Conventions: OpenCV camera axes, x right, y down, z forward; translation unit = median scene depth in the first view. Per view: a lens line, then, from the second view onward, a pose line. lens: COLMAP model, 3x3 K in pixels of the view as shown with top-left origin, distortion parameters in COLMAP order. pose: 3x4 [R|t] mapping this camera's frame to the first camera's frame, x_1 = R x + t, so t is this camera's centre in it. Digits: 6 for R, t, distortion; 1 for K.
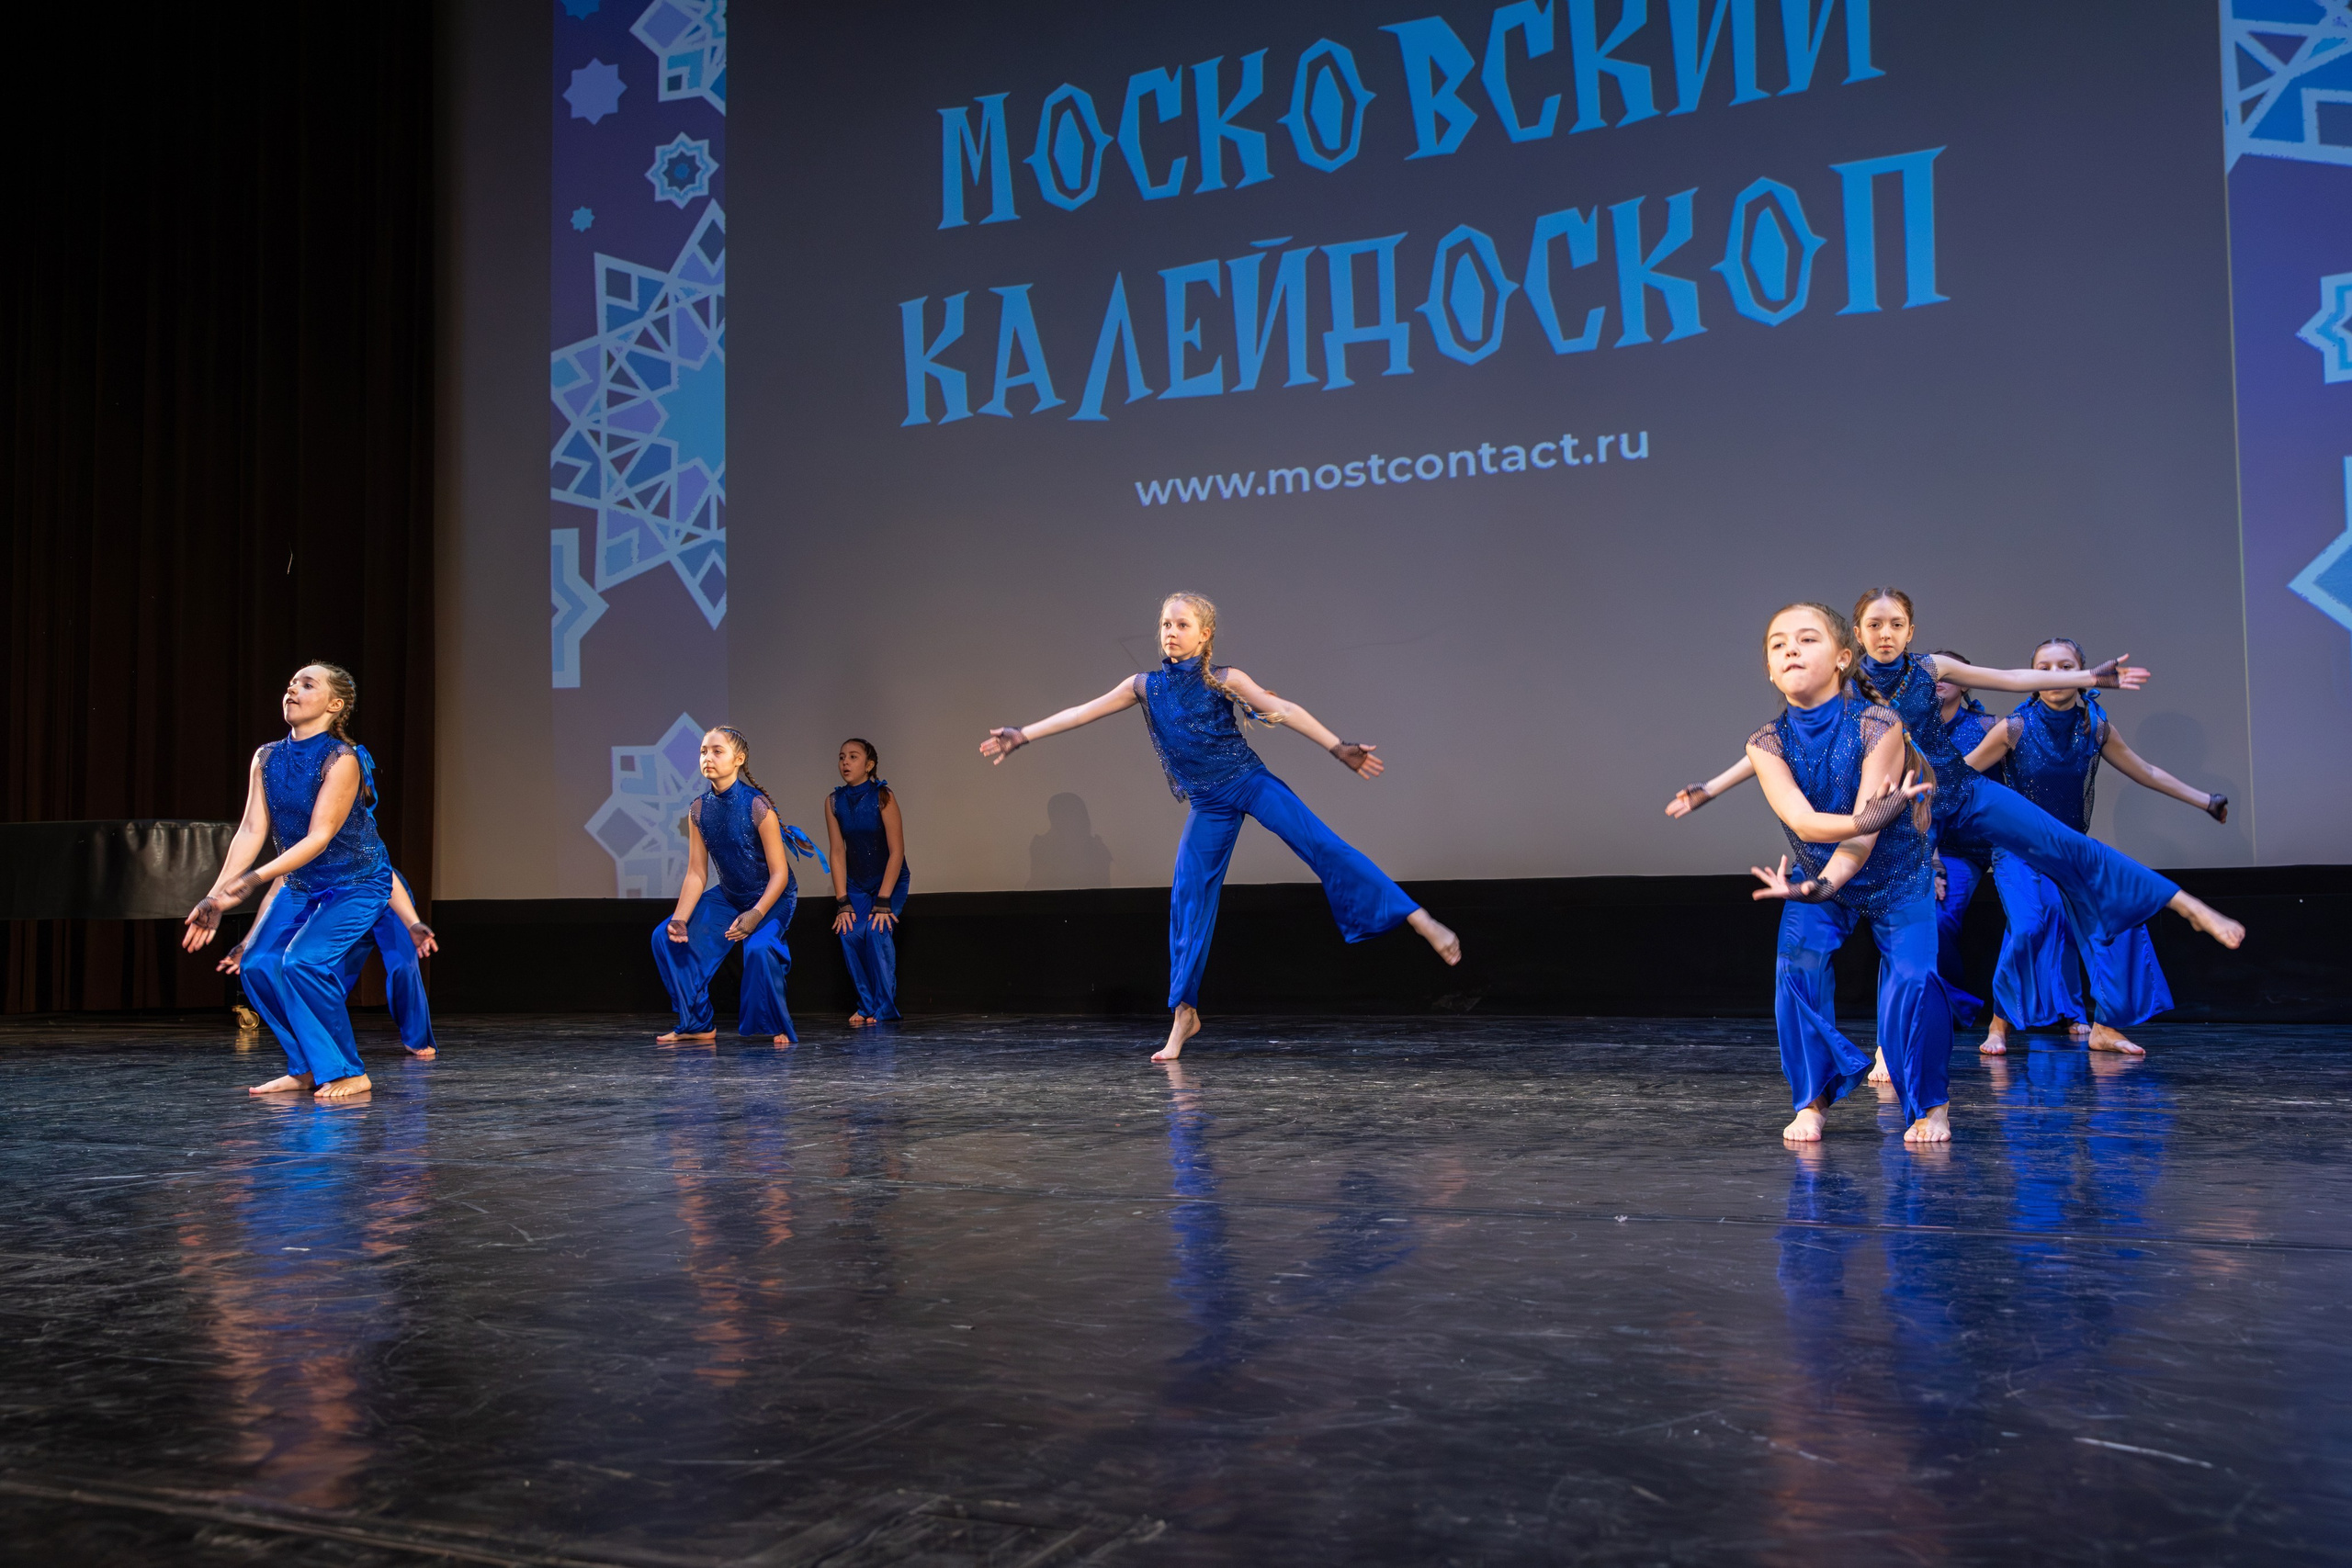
lens RADIAL K [[2151.6, 0, 1125.2], [0, 2151.6, 808.5], [0, 0, 1]] dist [-0.055881, 0.105557]
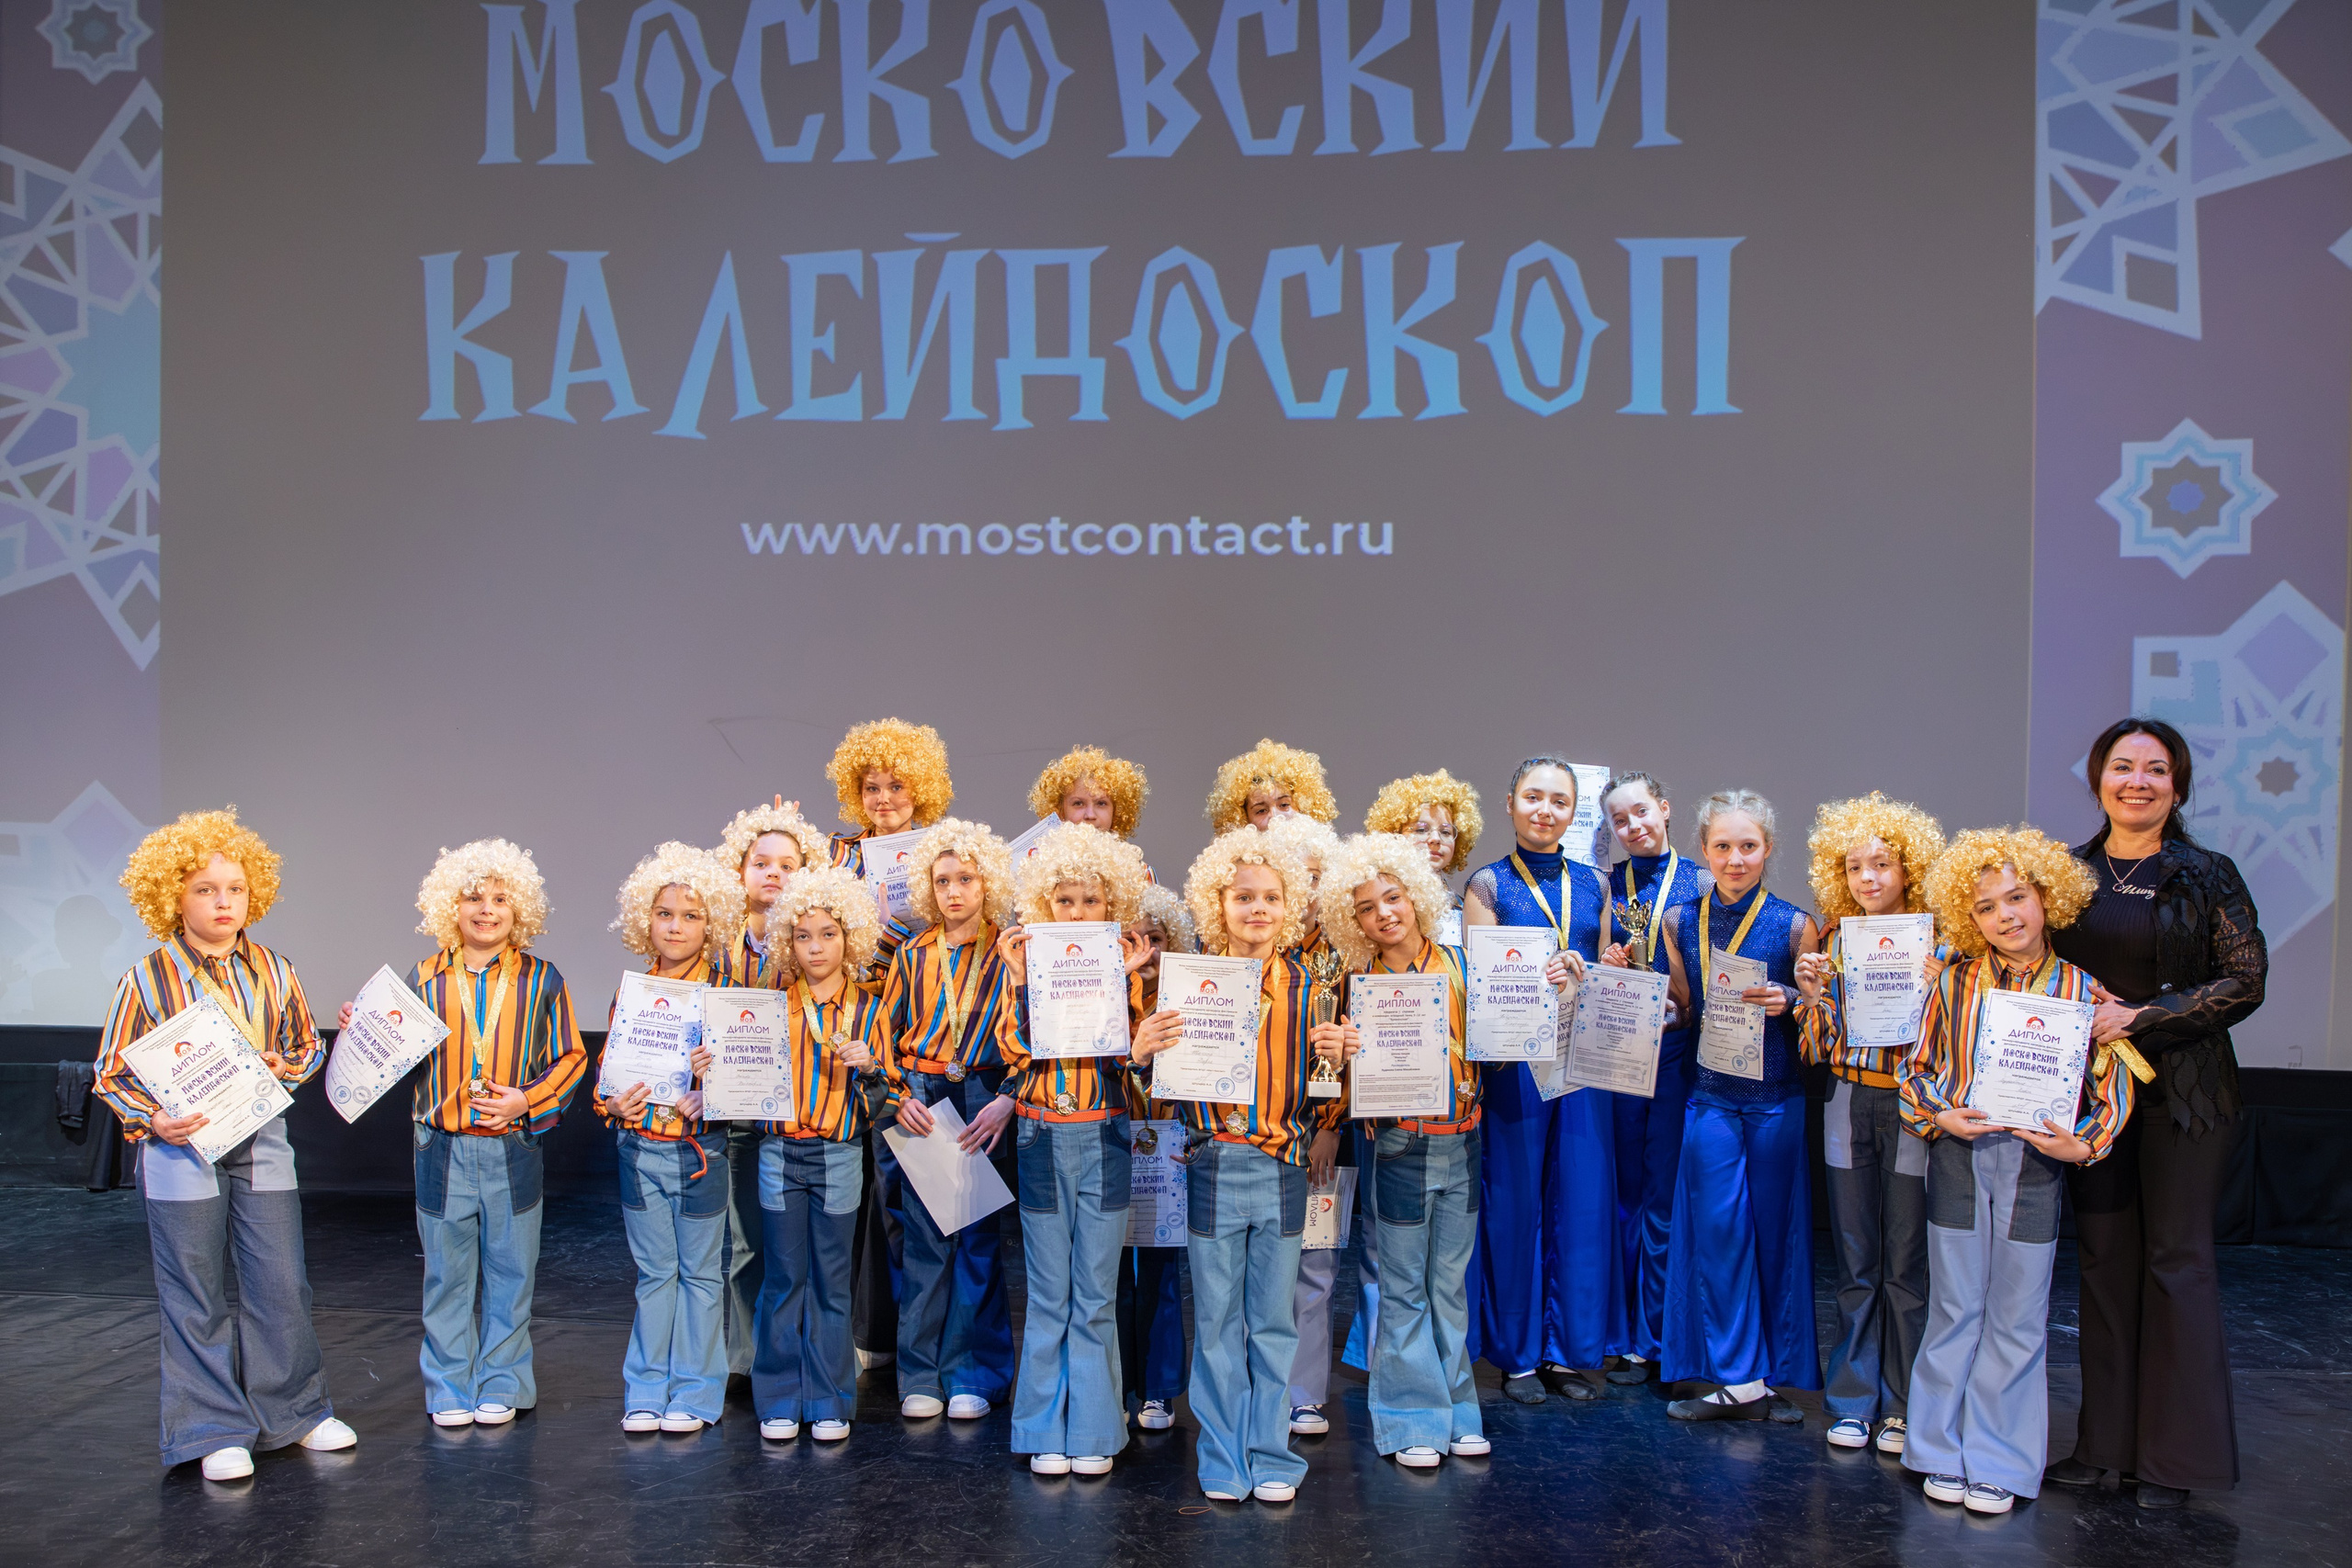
lens RADIAL K [[1686.8, 0, 1177.7], [0, 1686.8, 870.6], [0, 0, 1]] dist [-0.099343, 0.069069]
pose [[0.933166, 0.014865, 0.359138, -0.065596], [-0.041406, 0.996939, 0.066324, -0.074087], [-0.357053, -0.076762, 0.930925, 0.374948]]
